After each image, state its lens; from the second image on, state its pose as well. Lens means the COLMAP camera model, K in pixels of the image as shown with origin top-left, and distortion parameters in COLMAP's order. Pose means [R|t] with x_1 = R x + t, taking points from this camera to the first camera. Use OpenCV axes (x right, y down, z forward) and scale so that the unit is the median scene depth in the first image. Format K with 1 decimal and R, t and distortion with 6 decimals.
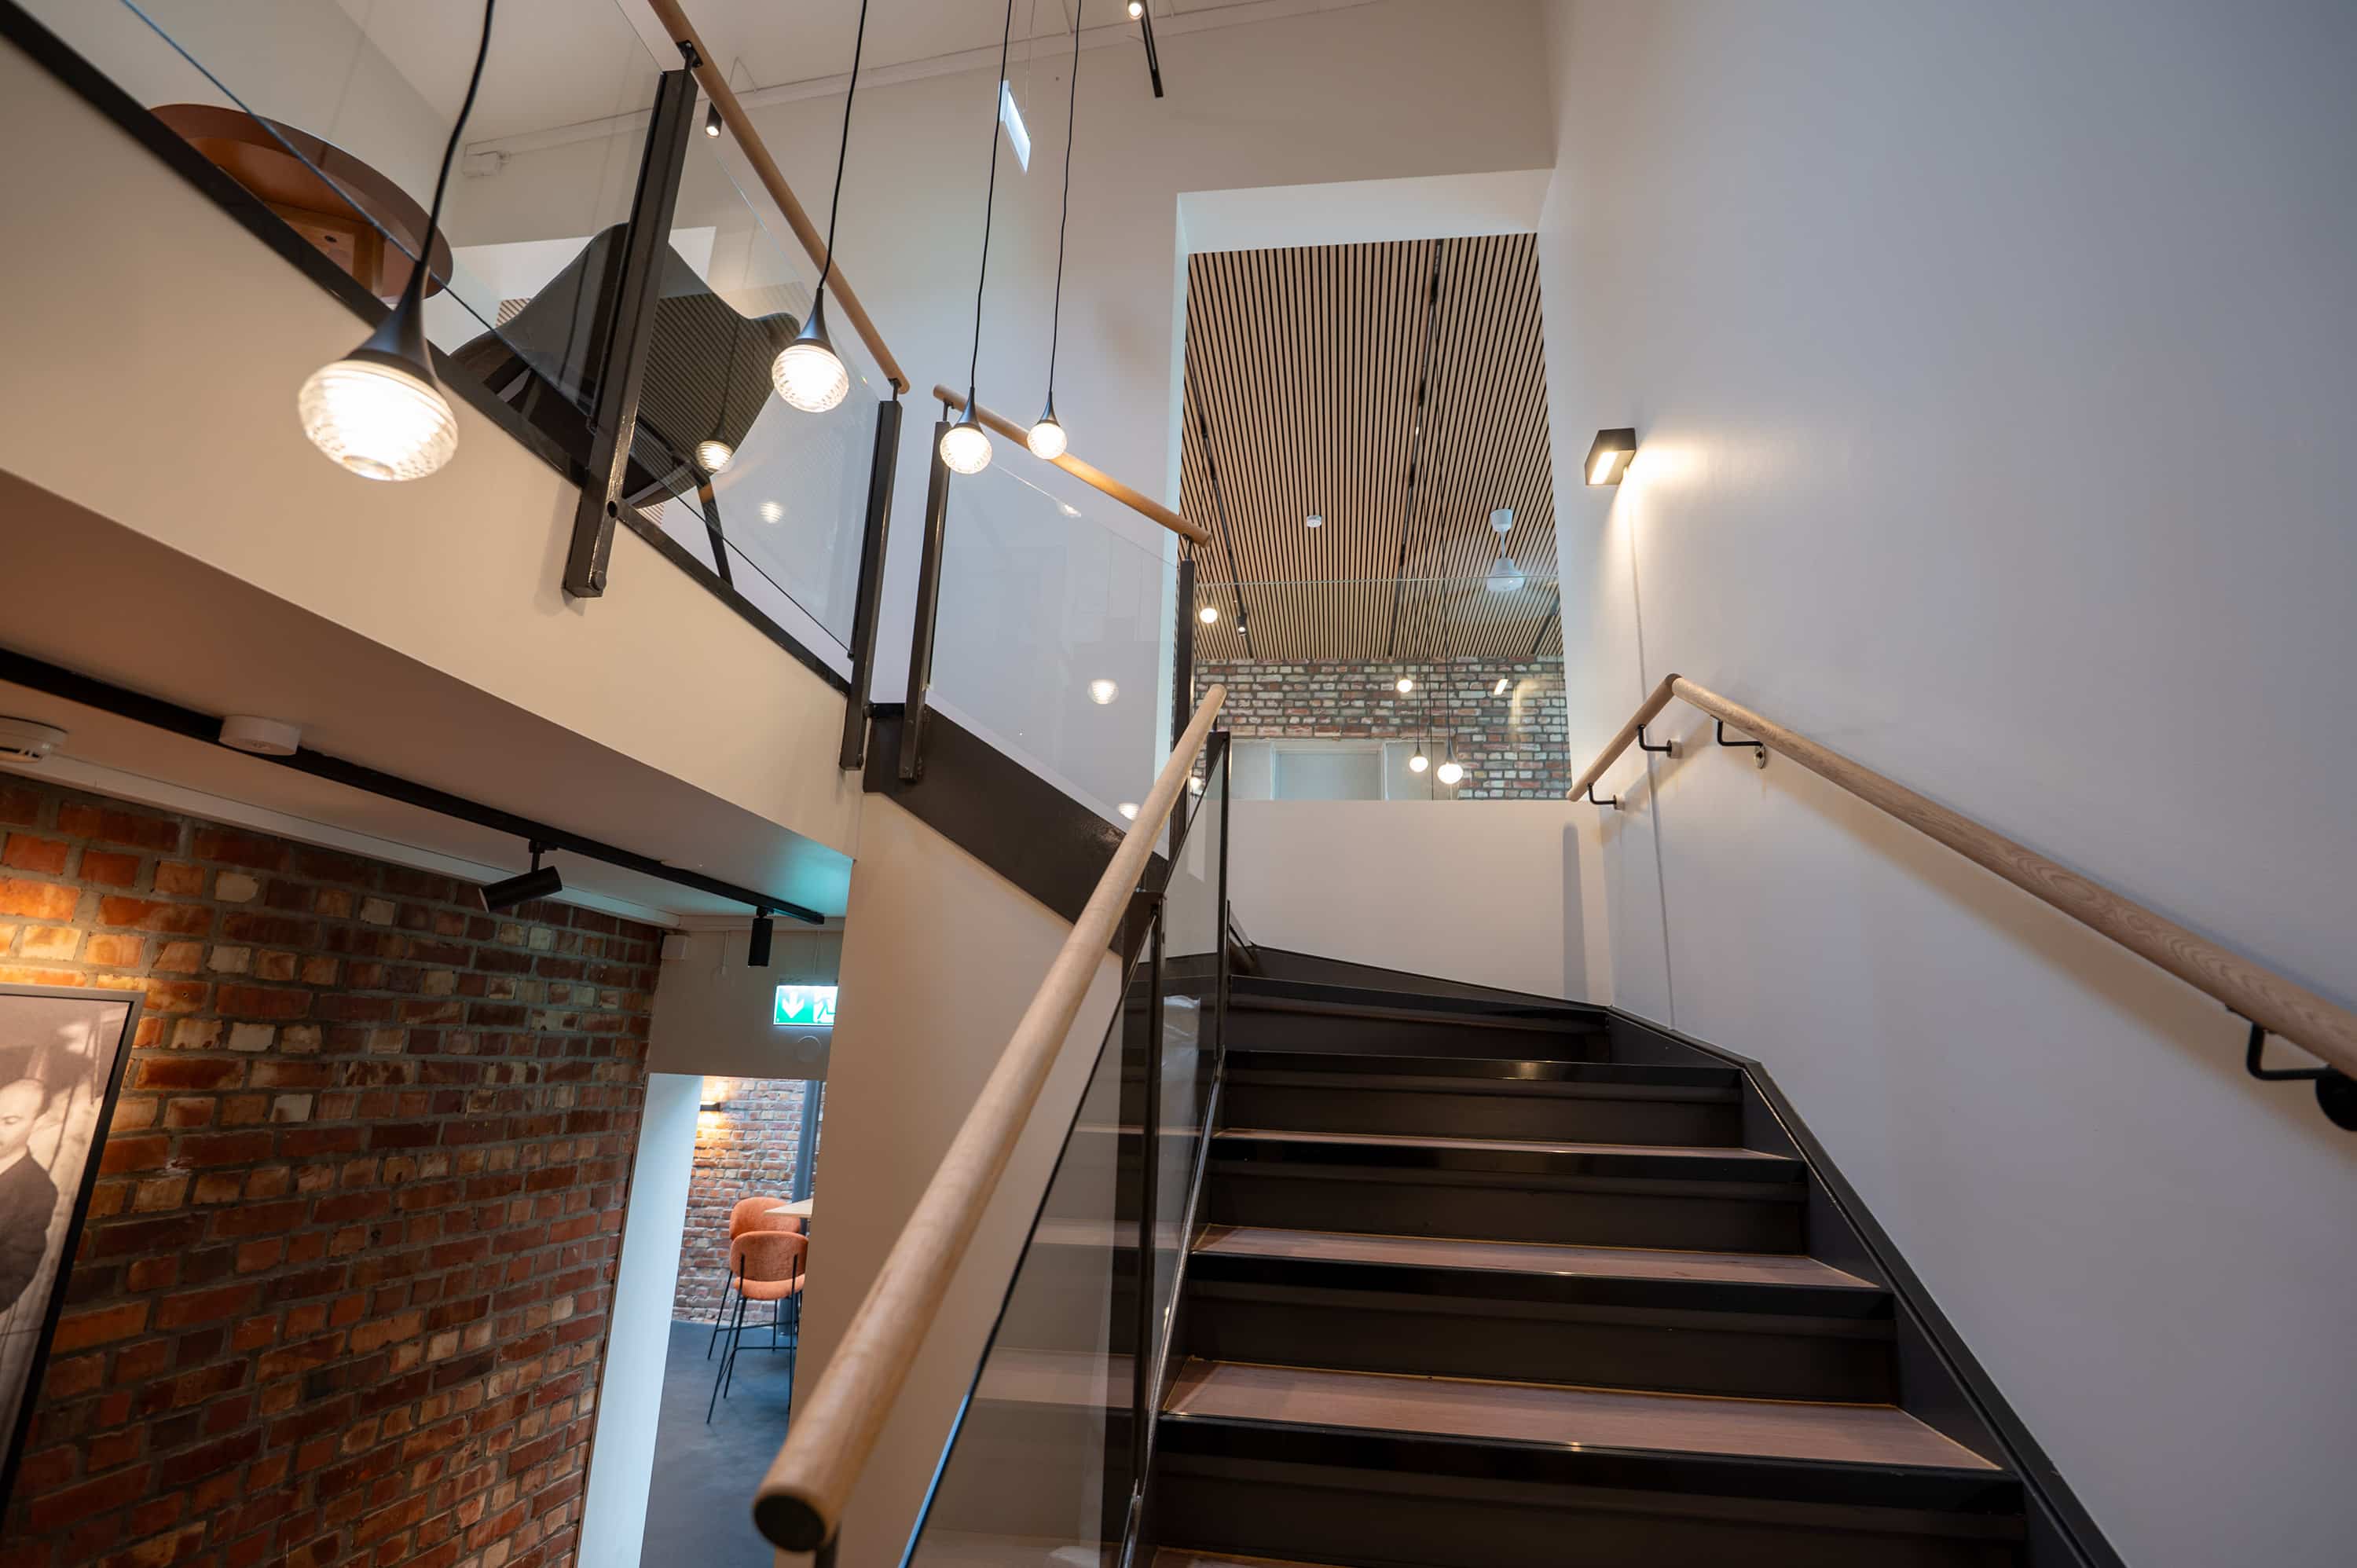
lens RADIAL K [[1132.7, 0, 1173.4], [0, 1132.7, 717.6], [0, 0, 1]] dist [-0.021581, 0.000325]
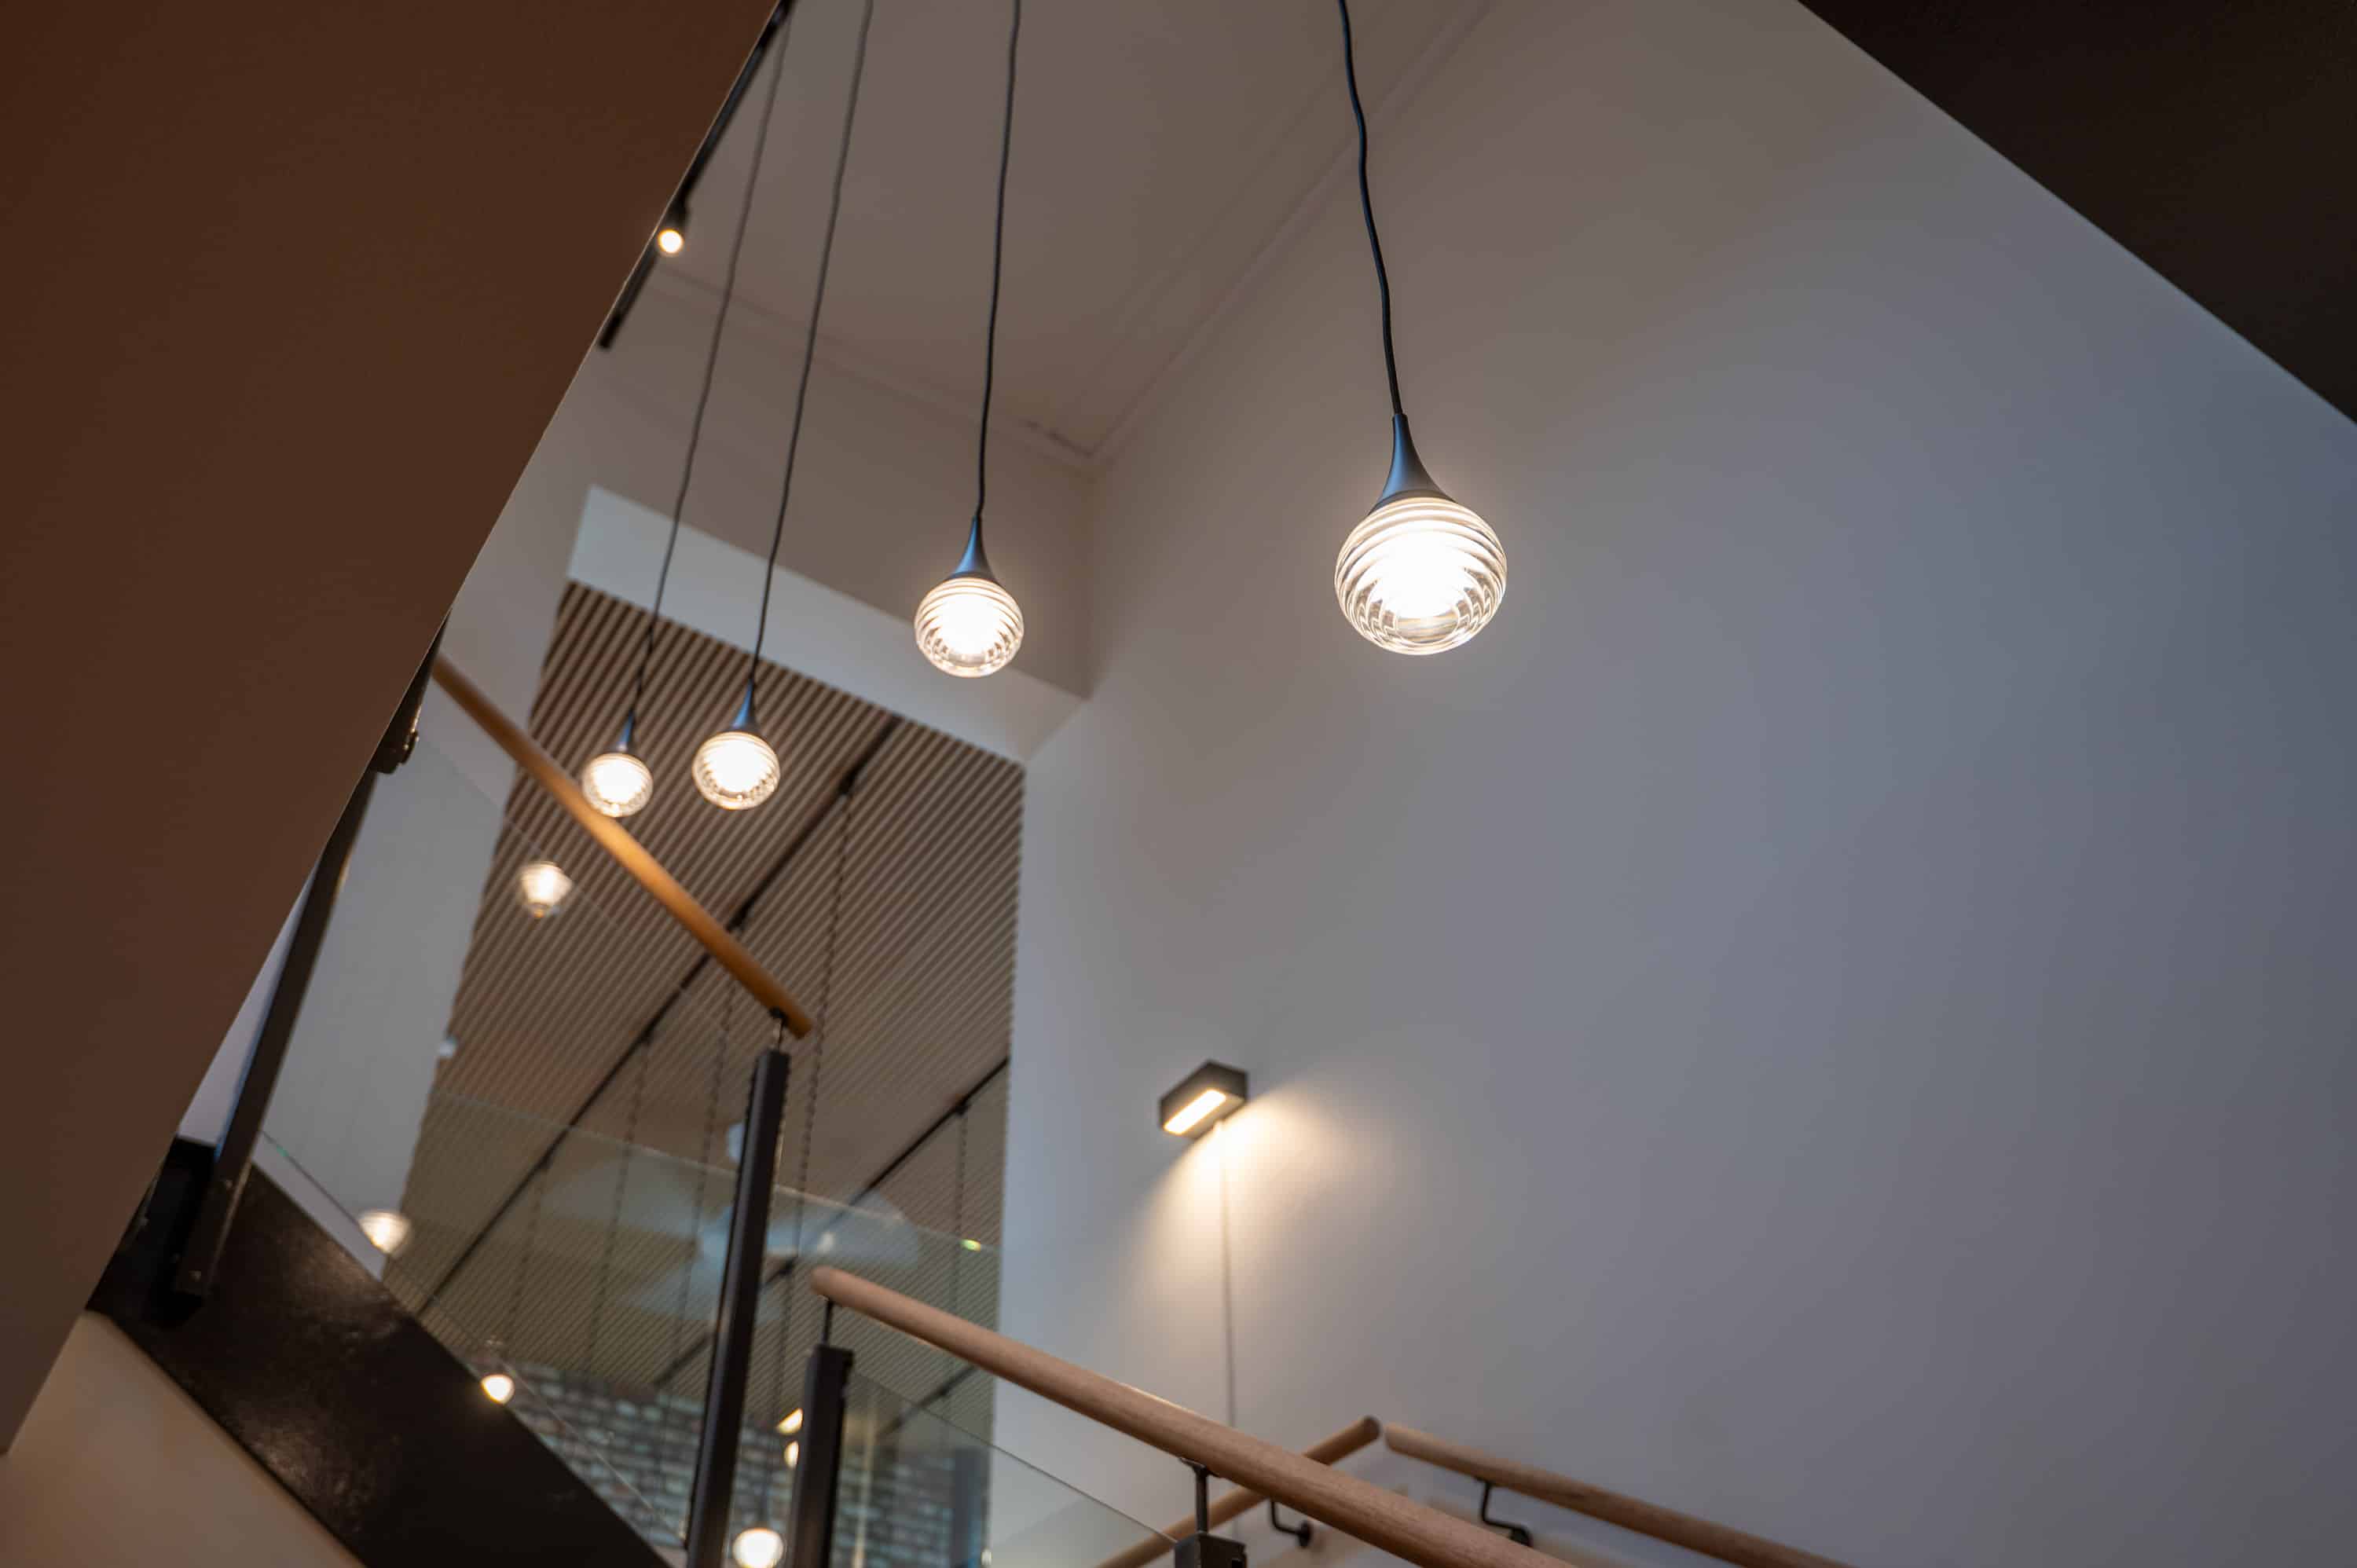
lens RADIAL K [[1898.5, 0, 1178.5], [0, 1898.5, 784.0], [0, 0, 1]] dist [0.099047, -0.000263]
pose [[0.750124, 0.395883, 0.529707, -0.366865], [-0.171781, 0.890165, -0.422015, 0.112518], [-0.638596, 0.225570, 0.735740, 0.057159]]
